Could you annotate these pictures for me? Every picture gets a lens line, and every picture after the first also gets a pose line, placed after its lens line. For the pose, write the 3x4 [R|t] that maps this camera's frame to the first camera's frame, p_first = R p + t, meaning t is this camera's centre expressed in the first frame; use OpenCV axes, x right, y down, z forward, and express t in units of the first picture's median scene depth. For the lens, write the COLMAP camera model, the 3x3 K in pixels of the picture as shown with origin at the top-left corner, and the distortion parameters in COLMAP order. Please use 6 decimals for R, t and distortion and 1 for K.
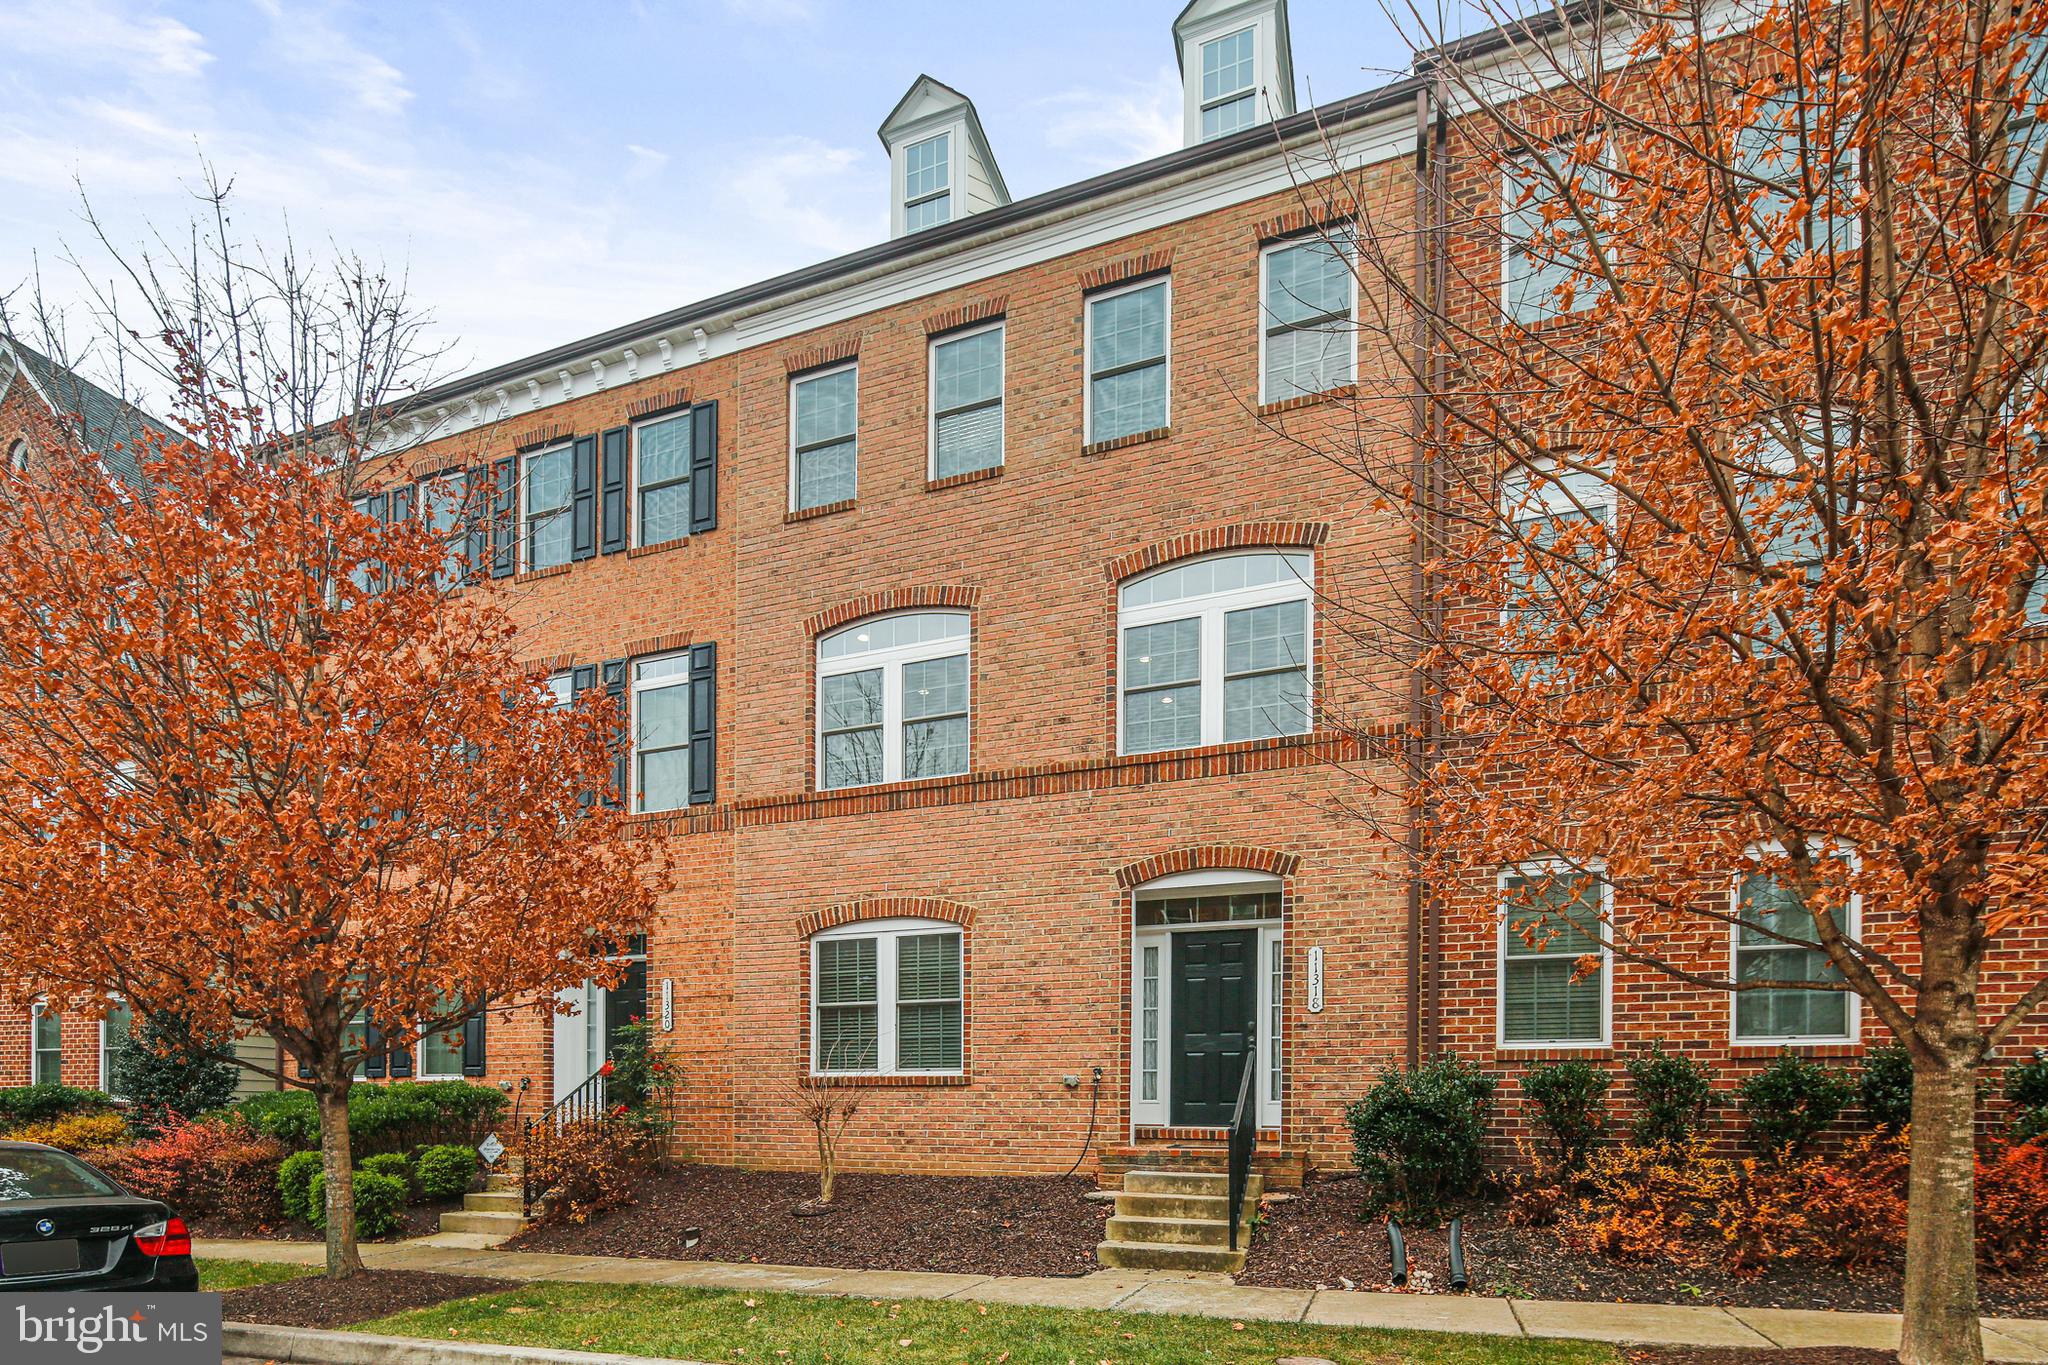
lens RADIAL K [[995.7, 0, 971.6], [0, 995.7, 655.2], [0, 0, 1]] dist [0.005628, -0.004273]
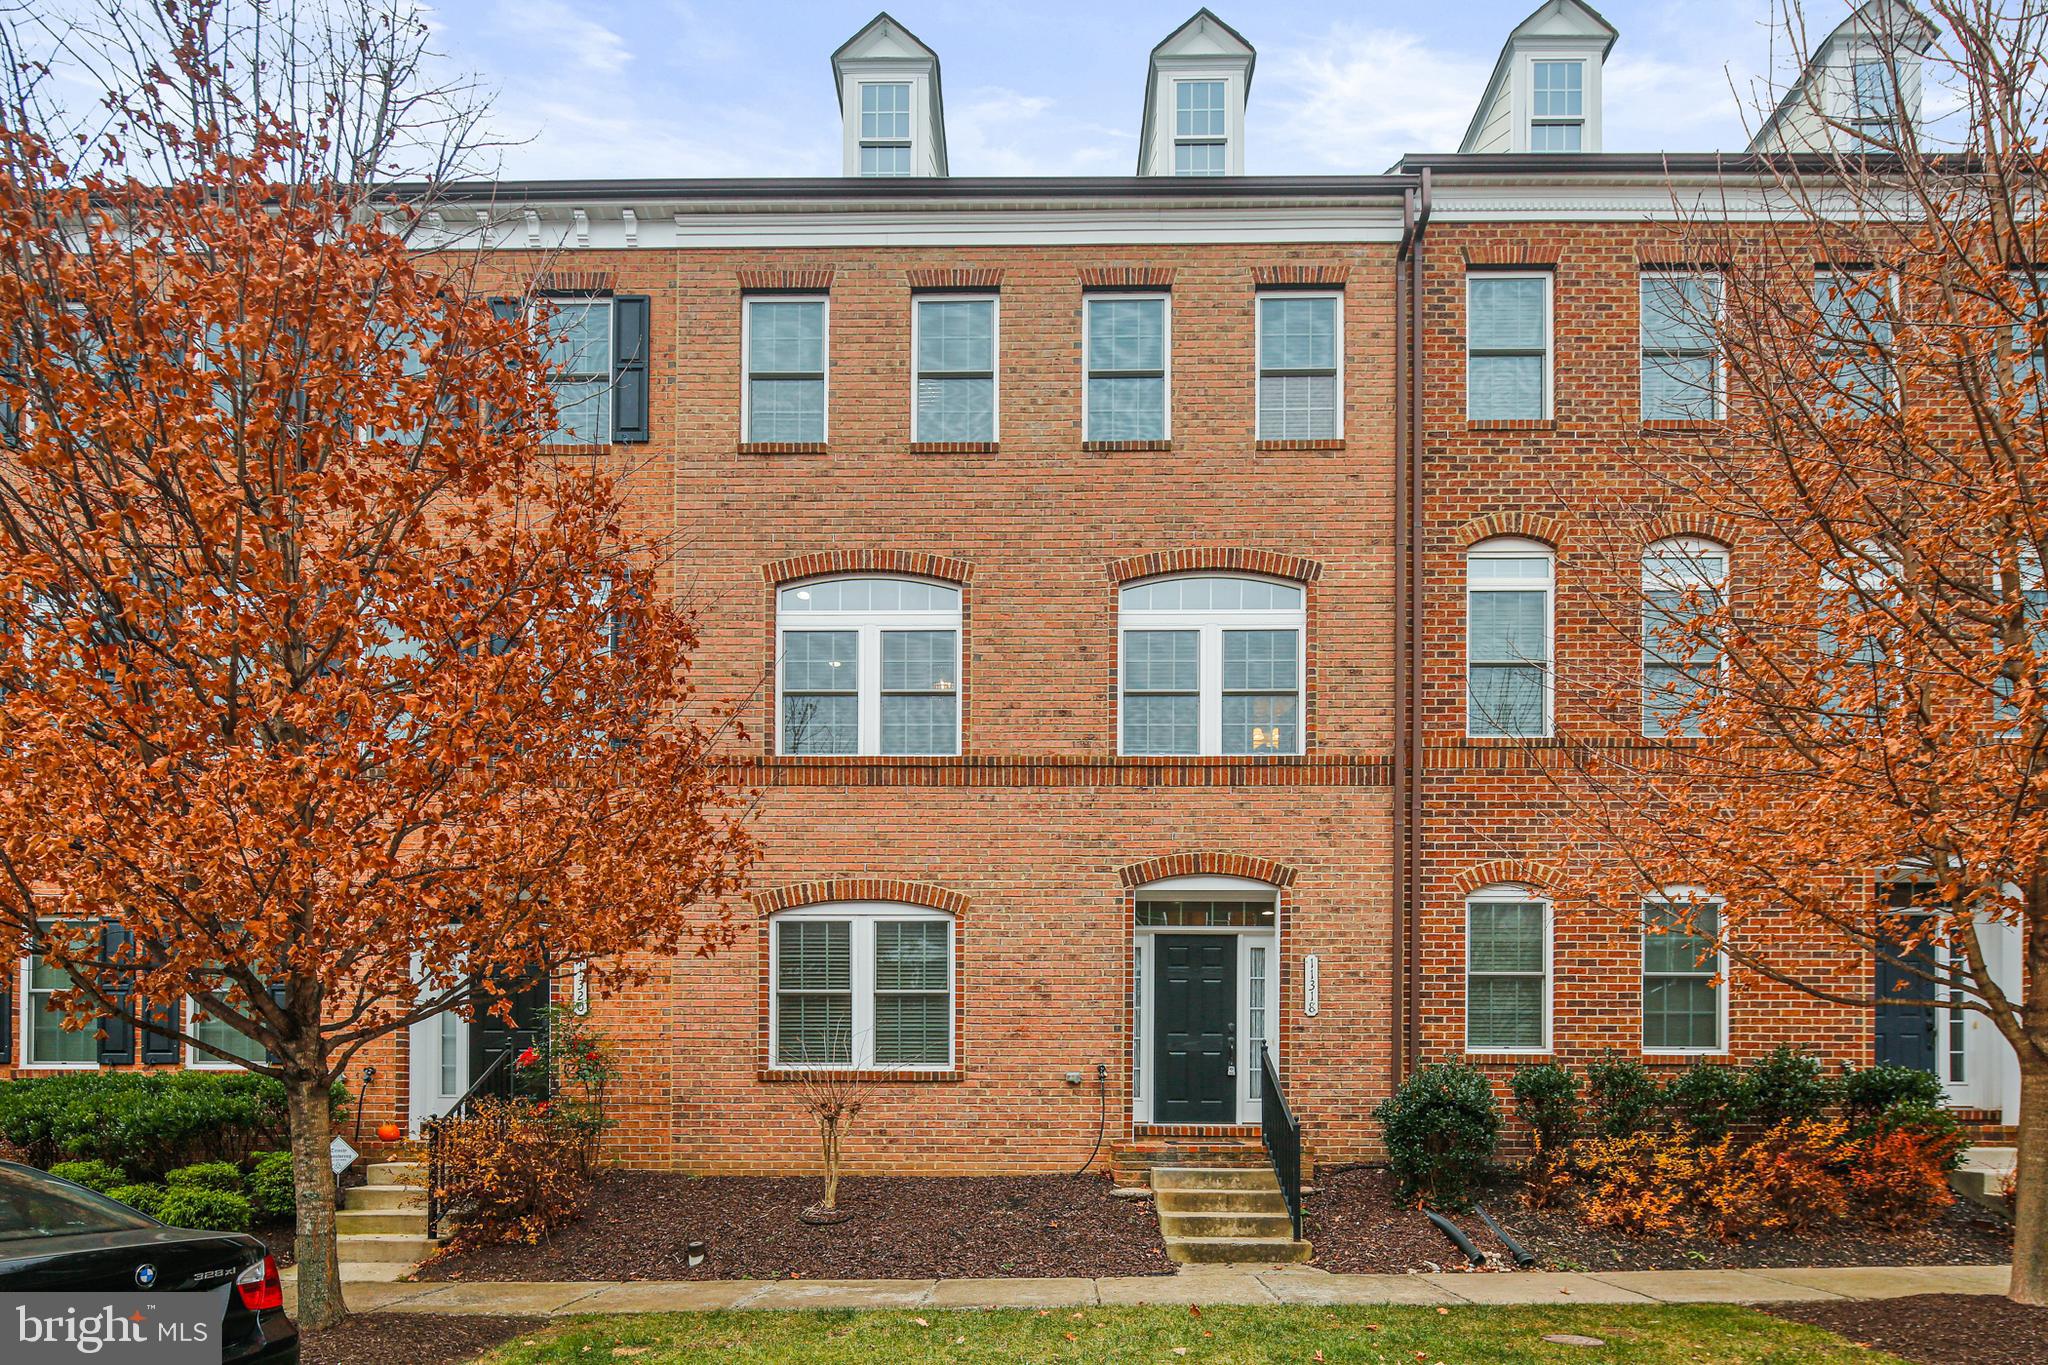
lens RADIAL K [[995.7, 0, 979.0], [0, 995.7, 679.1], [0, 0, 1]] dist [0.005628, -0.004273]
pose [[0.934970, 0.141727, 0.325184, -0.328104], [-0.147425, 0.989047, -0.007187, 0.054973], [-0.322641, -0.041221, 0.945623, 0.109242]]
